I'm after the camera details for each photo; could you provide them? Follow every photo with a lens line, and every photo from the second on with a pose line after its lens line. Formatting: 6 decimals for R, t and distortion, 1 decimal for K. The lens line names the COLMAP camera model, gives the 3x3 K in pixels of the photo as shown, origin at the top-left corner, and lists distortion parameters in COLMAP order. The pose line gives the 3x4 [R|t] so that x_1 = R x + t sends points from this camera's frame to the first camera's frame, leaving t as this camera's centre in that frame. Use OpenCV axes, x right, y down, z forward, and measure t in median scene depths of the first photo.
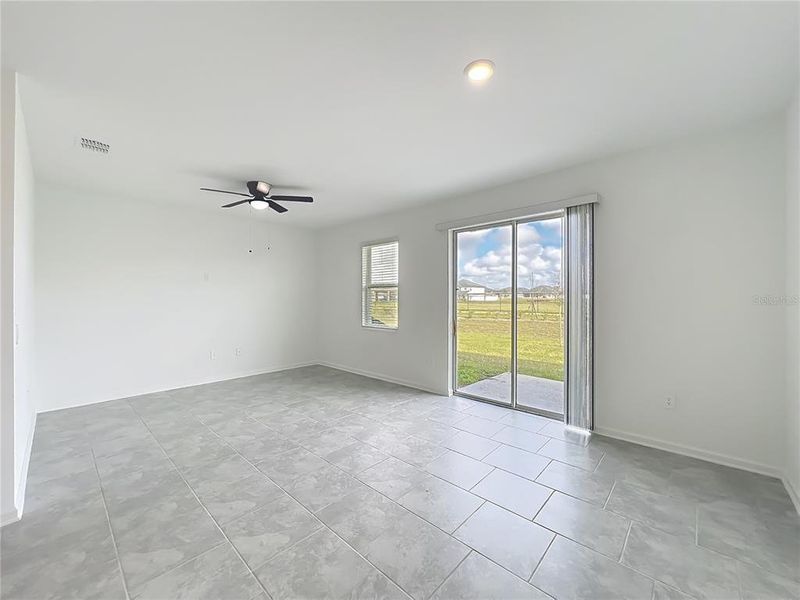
lens RADIAL K [[323.3, 0, 406.4], [0, 323.3, 296.4], [0, 0, 1]] dist [0.000714, -0.000772]
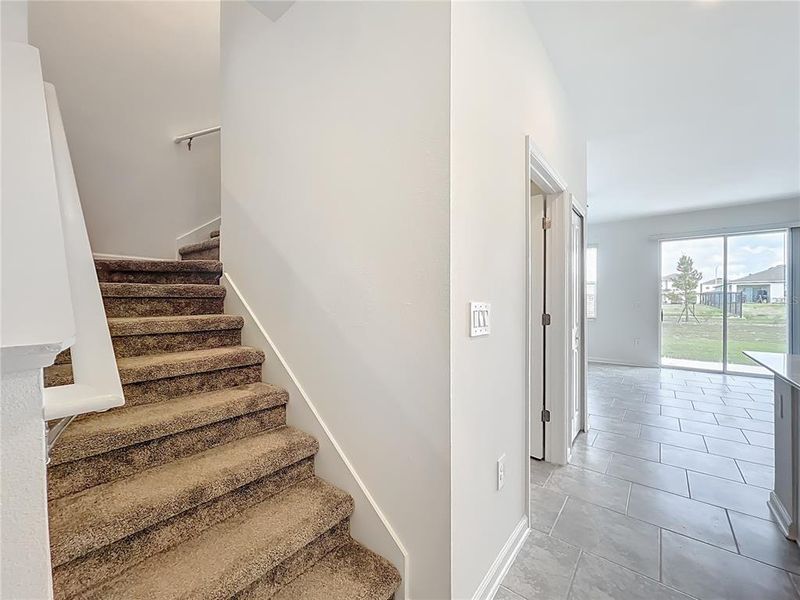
lens RADIAL K [[323.3, 0, 396.3], [0, 323.3, 297.9], [0, 0, 1]] dist [0.000714, -0.000772]
pose [[0.998937, 0.000797, 0.046087, -1.286735], [-0.000454, 0.999972, -0.007439, 0.049433], [-0.046092, 0.007410, 0.998910, -0.325642]]
